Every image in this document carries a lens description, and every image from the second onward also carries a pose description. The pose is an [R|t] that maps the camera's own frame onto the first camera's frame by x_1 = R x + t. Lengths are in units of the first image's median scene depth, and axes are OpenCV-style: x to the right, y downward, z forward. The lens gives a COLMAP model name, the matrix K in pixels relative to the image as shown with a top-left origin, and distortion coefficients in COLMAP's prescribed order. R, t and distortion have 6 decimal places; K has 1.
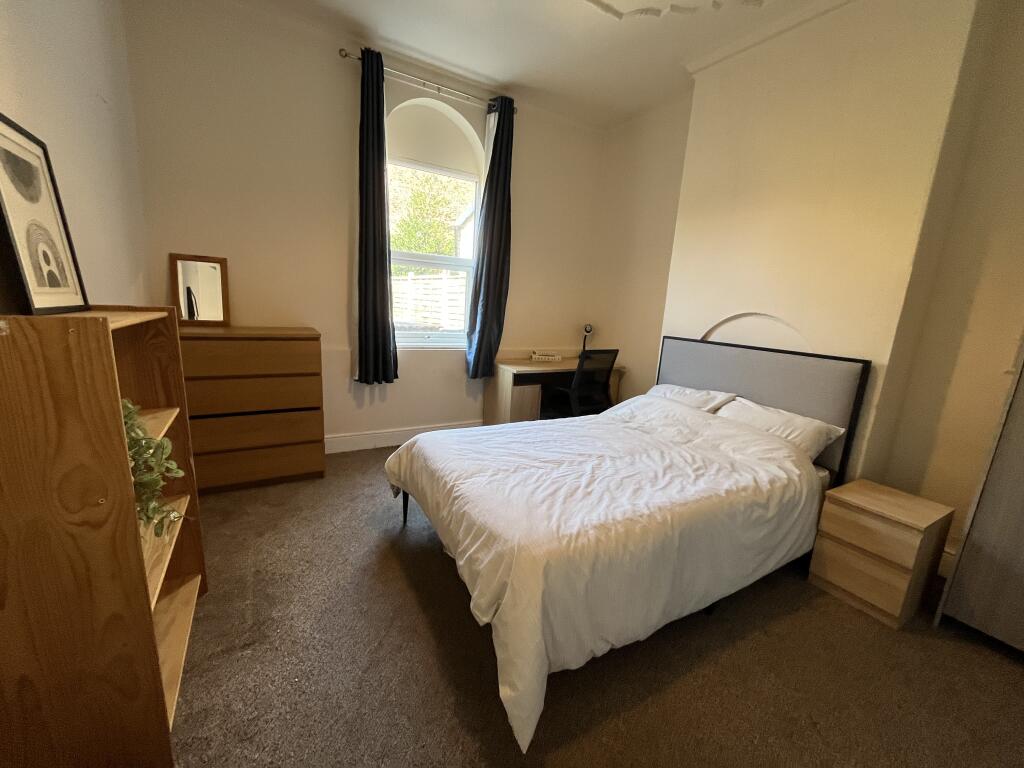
lens RADIAL K [[411.5, 0, 510.3], [0, 411.5, 384.2], [0, 0, 1]] dist [-0.004478, 0.000252]
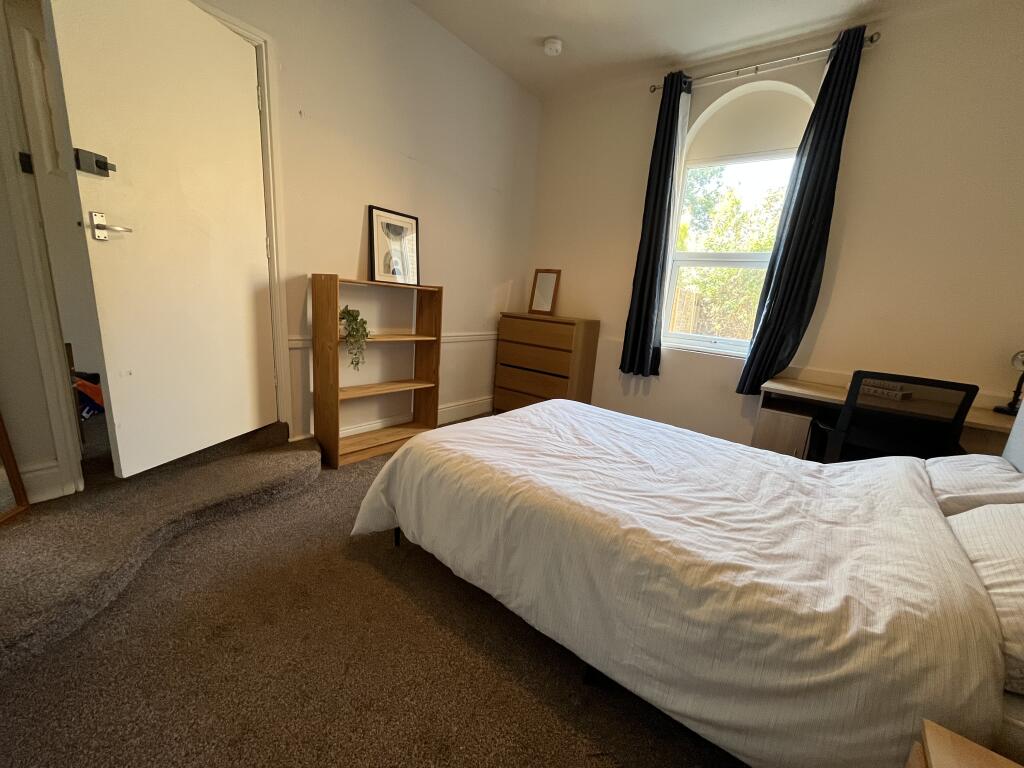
lens RADIAL K [[411.5, 0, 509.2], [0, 411.5, 384.5], [0, 0, 1]] dist [-0.004478, 0.000252]
pose [[0.368576, 0.165830, -0.914687, 0.712399], [-0.239522, 0.967678, 0.078921, 0.021368], [0.898210, 0.189999, 0.396383, 0.350556]]
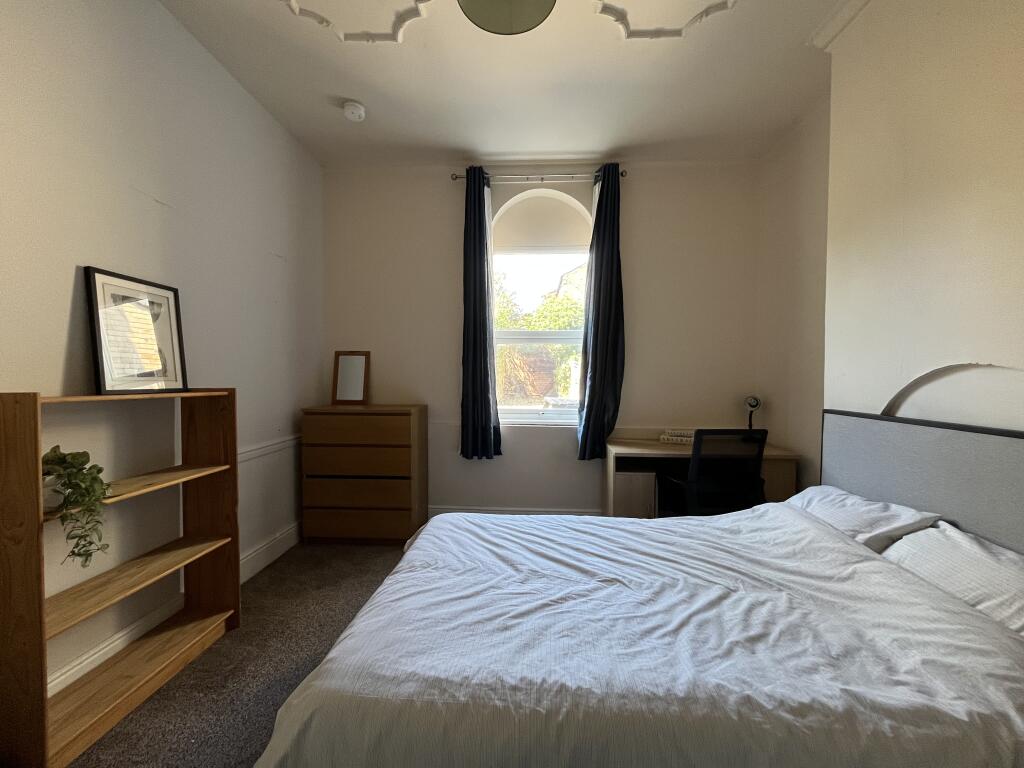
lens RADIAL K [[411.5, 0, 510.2], [0, 411.5, 383.9], [0, 0, 1]] dist [-0.004478, 0.000252]
pose [[0.832601, -0.043239, -0.552182, 0.396489], [-0.064218, 0.982688, -0.173780, -0.015412], [0.550137, 0.180150, 0.815411, 0.236925]]
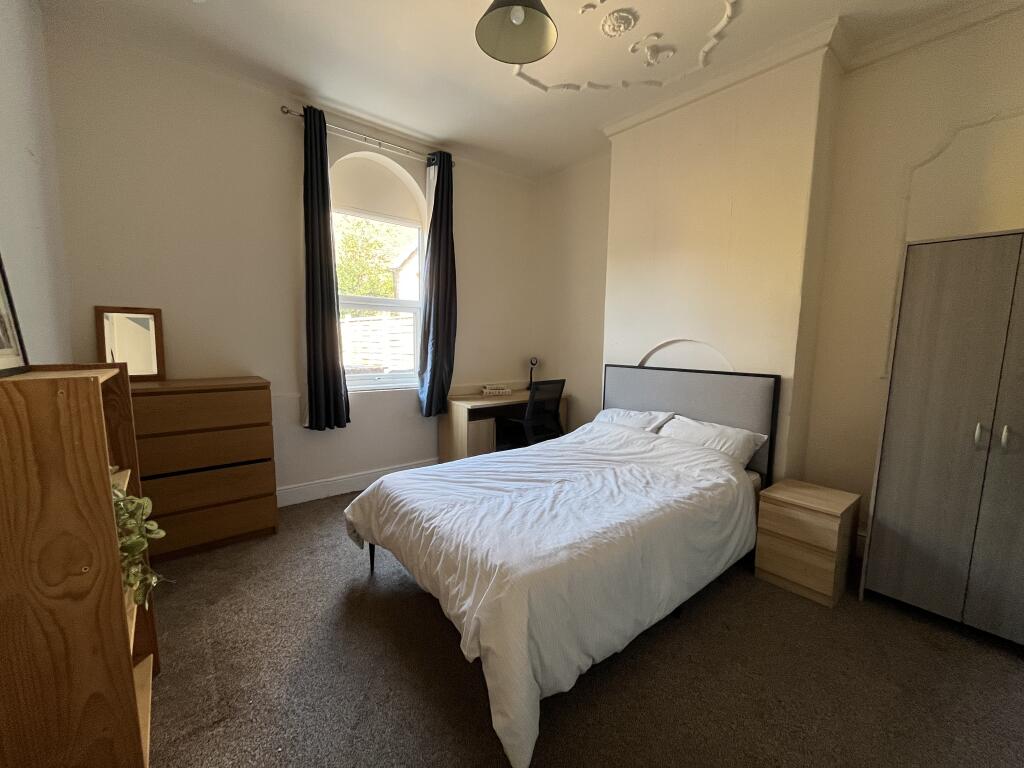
lens RADIAL K [[411.5, 0, 510.0], [0, 411.5, 384.0], [0, 0, 1]] dist [-0.004478, 0.000252]
pose [[0.987274, -0.062816, 0.146094, -0.045981], [0.075046, 0.993985, -0.079767, 0.002634], [-0.140205, 0.089716, 0.986050, -0.037850]]
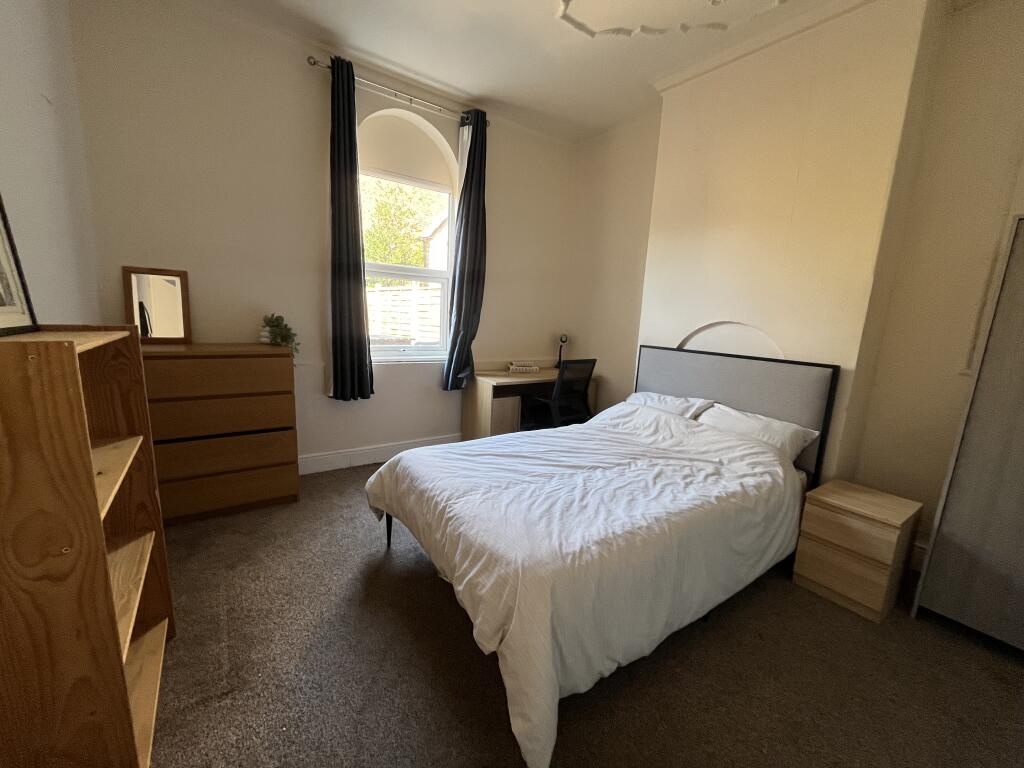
lens RADIAL K [[411.5, 0, 510.3], [0, 411.5, 384.2], [0, 0, 1]] dist [-0.004478, 0.000252]
pose [[0.996669, -0.025716, 0.077397, -0.036555], [0.027531, 0.999368, -0.022473, -0.007930], [-0.076770, 0.024529, 0.996747, 0.015459]]
